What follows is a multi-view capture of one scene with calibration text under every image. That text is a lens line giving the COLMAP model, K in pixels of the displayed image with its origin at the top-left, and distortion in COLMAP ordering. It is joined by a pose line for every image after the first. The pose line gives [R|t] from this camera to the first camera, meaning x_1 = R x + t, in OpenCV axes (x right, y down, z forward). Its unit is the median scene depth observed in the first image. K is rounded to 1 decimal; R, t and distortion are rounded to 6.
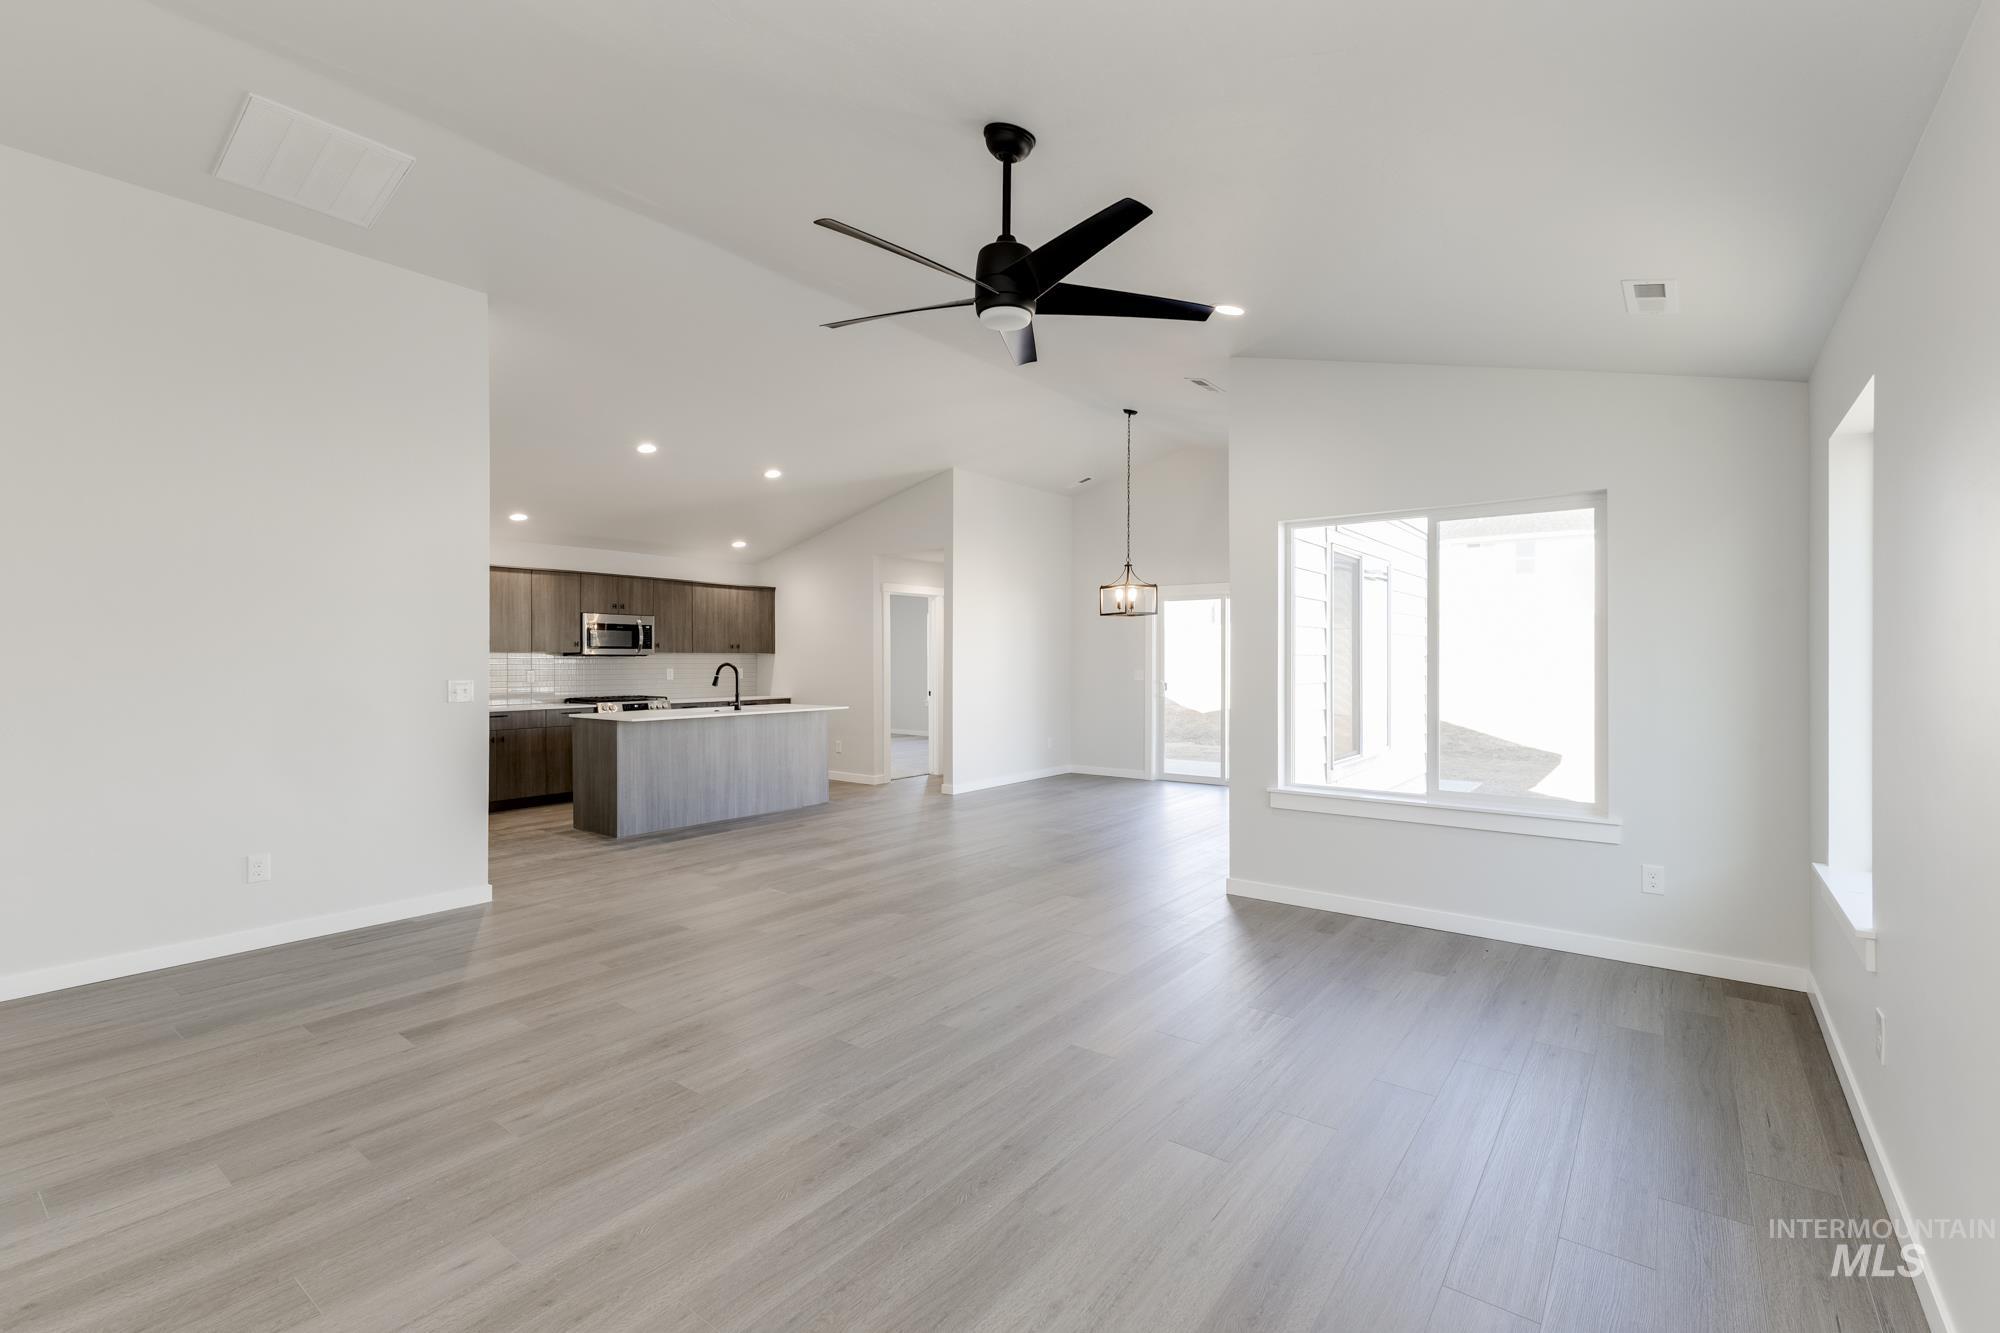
lens RADIAL K [[876.9, 0, 999.5], [0, 876.9, 667.4], [0, 0, 1]] dist [0.009562, -0.000744]
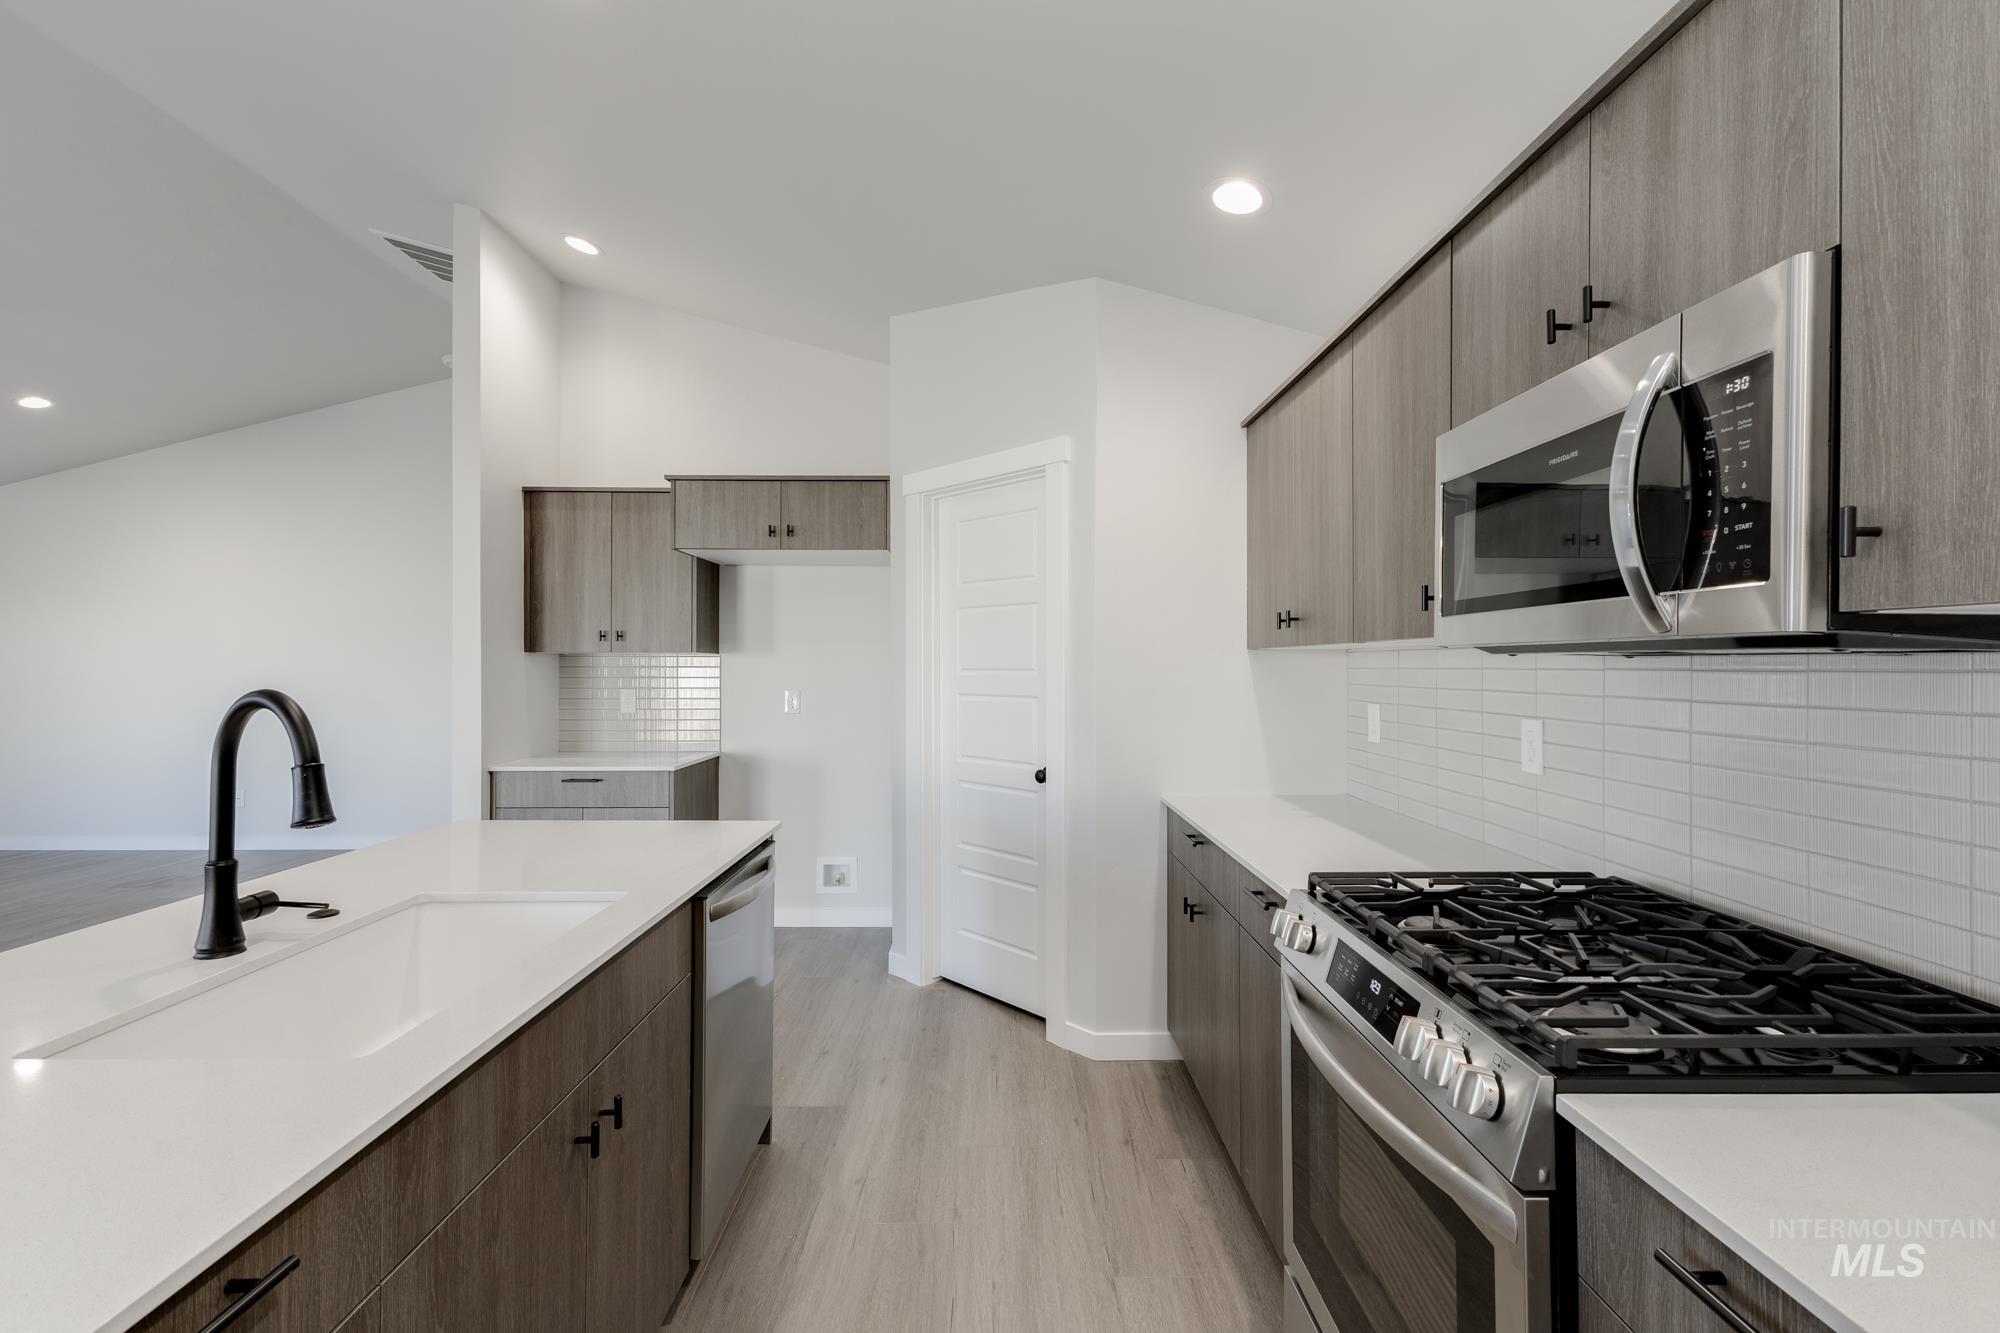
lens RADIAL K [[876.9, 0, 1002.2], [0, 876.9, 666.6], [0, 0, 1]] dist [0.009562, -0.000744]
pose [[-0.789835, -0.005696, -0.613293, -0.258195], [-0.014439, 0.999852, 0.009309, -0.009949], [0.613149, 0.016208, -0.789801, 1.028023]]
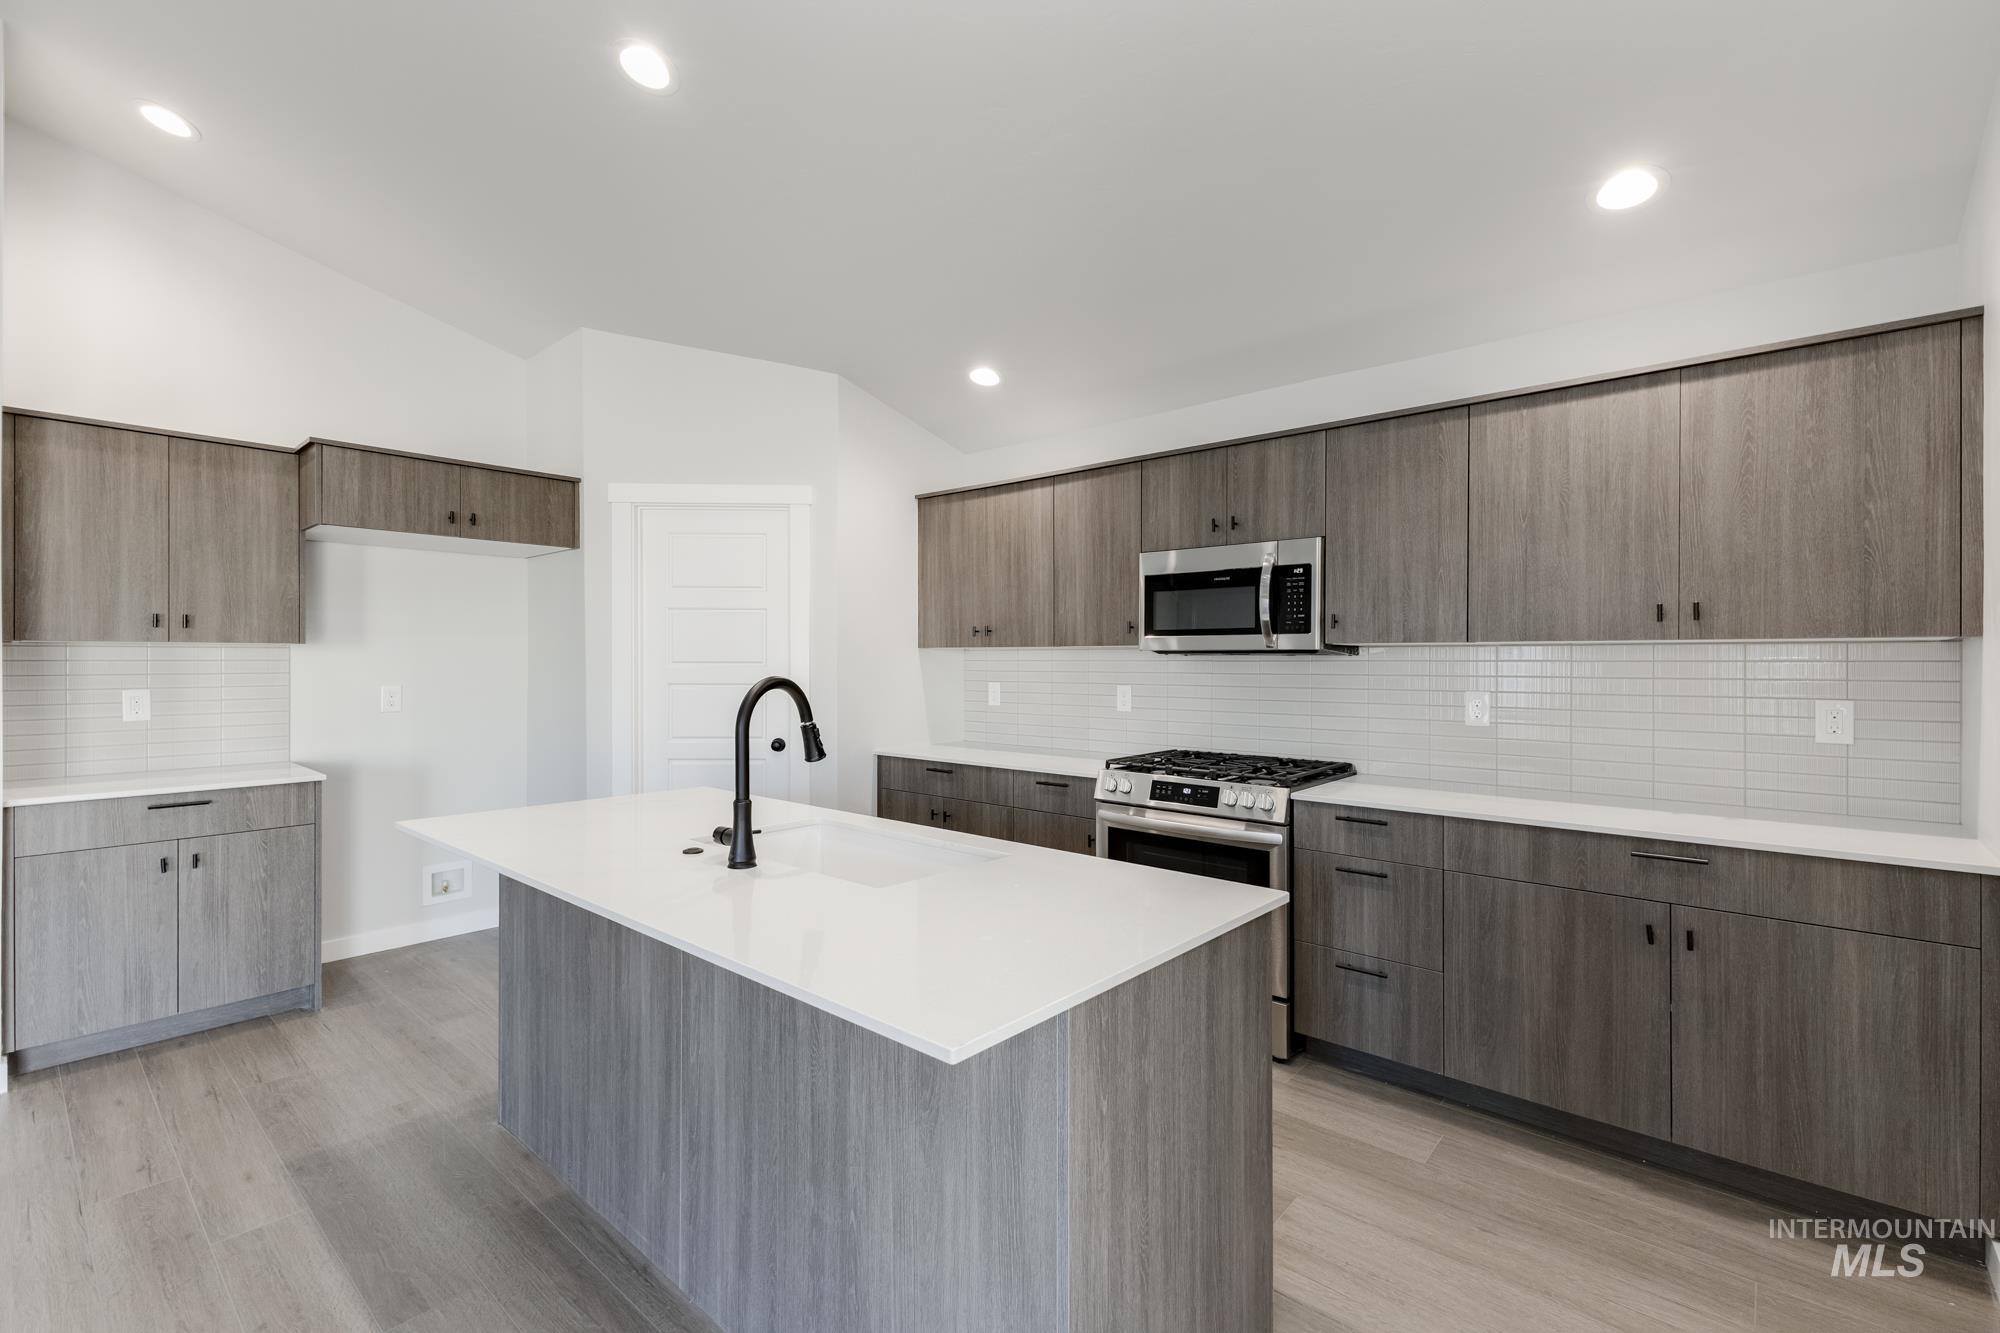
lens RADIAL K [[876.9, 0, 1003.9], [0, 876.9, 667.5], [0, 0, 1]] dist [0.009562, -0.000744]
pose [[-0.070217, 0.004047, -0.997524, -0.042639], [-0.015834, 0.999861, 0.005171, -0.007010], [0.997406, 0.016158, -0.070143, 0.904693]]
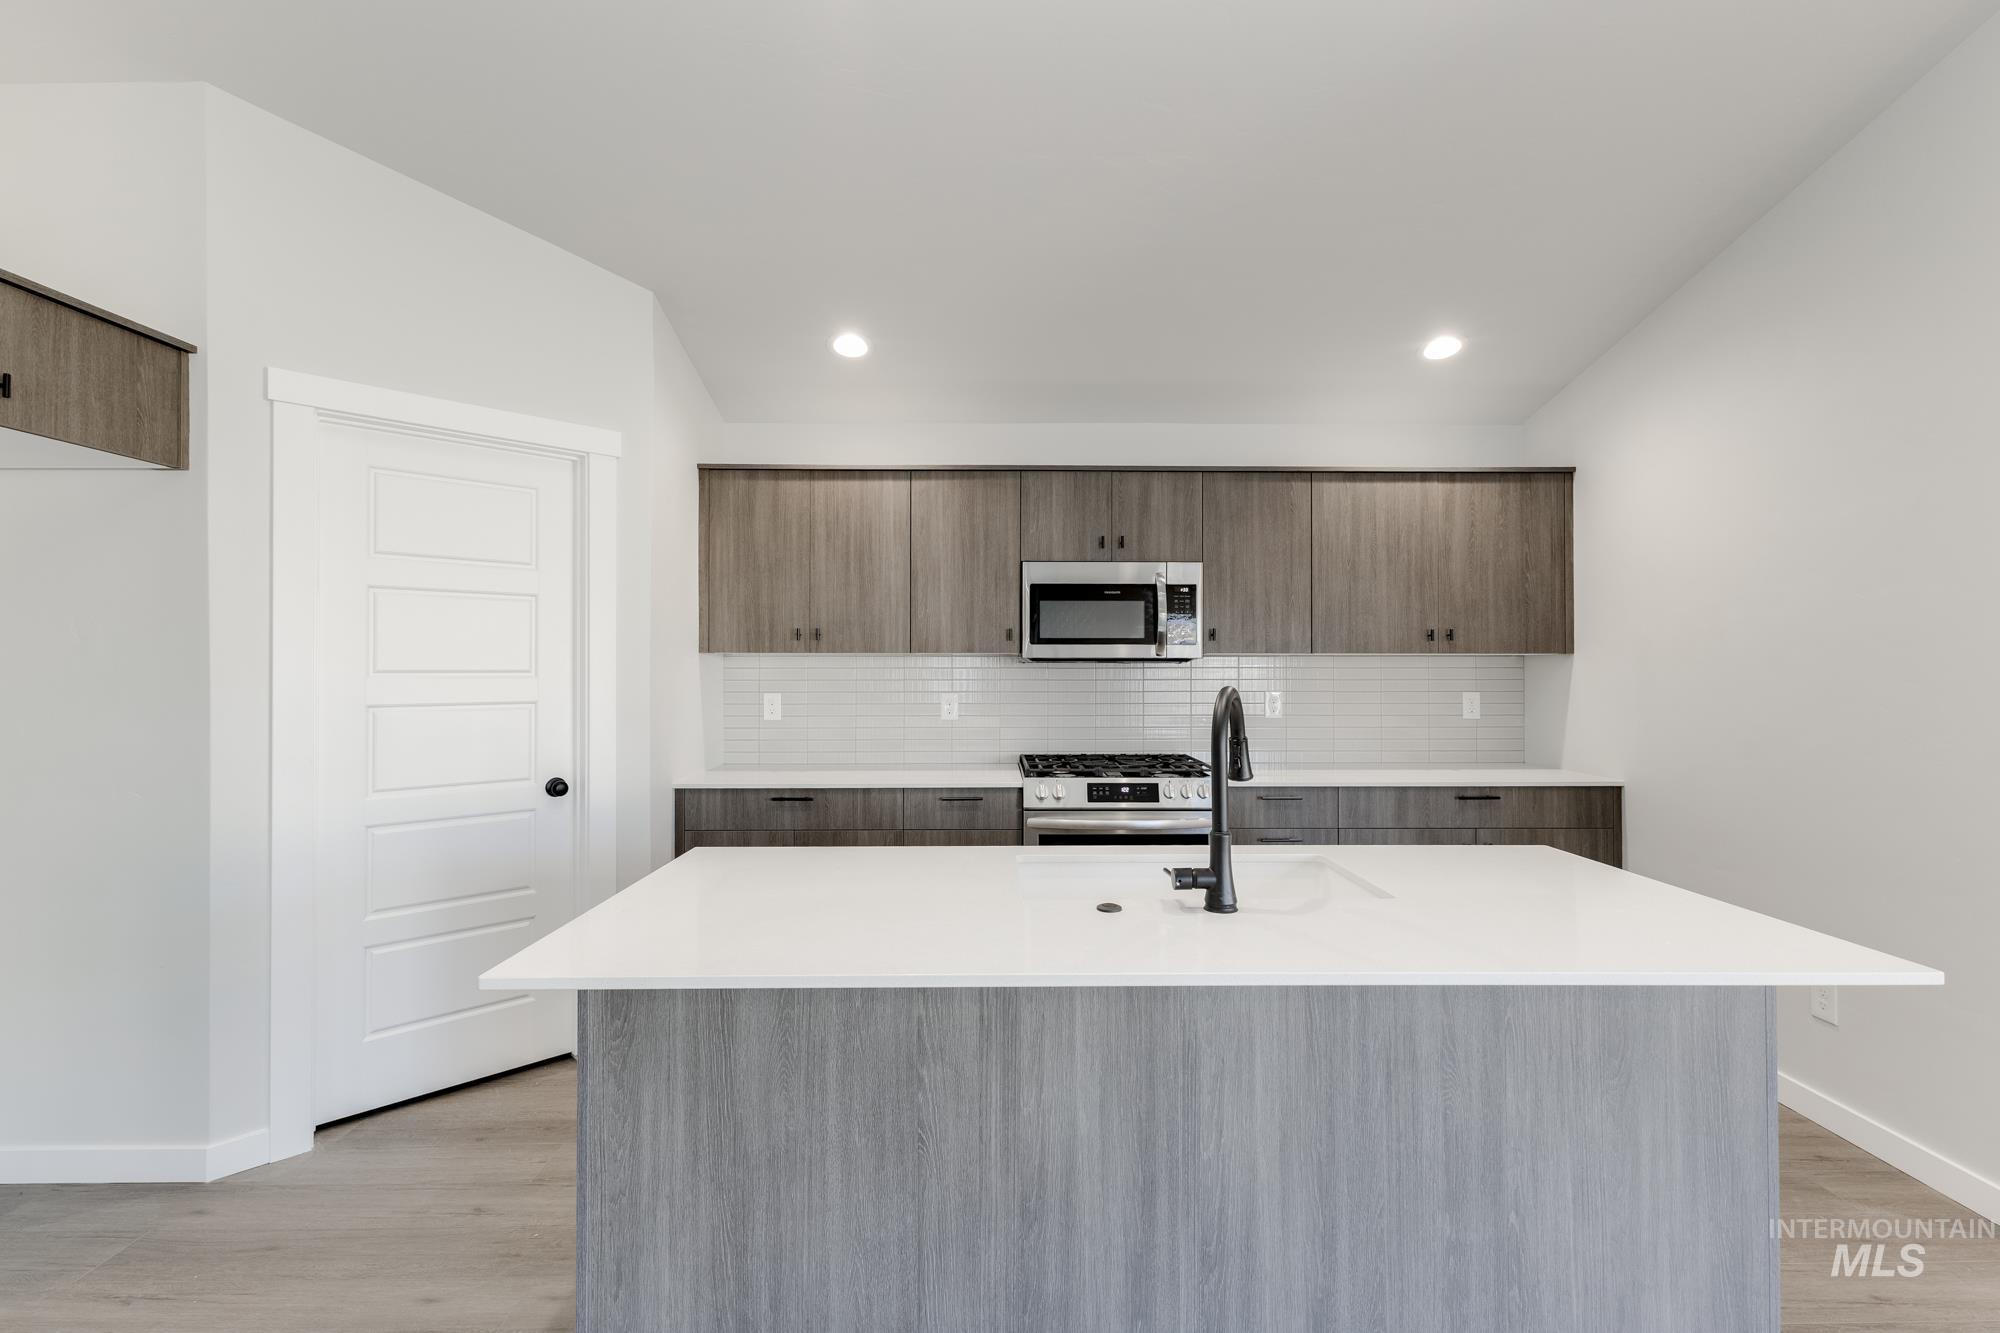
lens RADIAL K [[876.9, 0, 1003.5], [0, 876.9, 666.1], [0, 0, 1]] dist [0.009562, -0.000744]
pose [[0.613048, -0.005707, -0.790025, -0.132029], [-0.008592, 0.999867, -0.013890, -0.004246], [0.789999, 0.015303, 0.612917, 0.684348]]
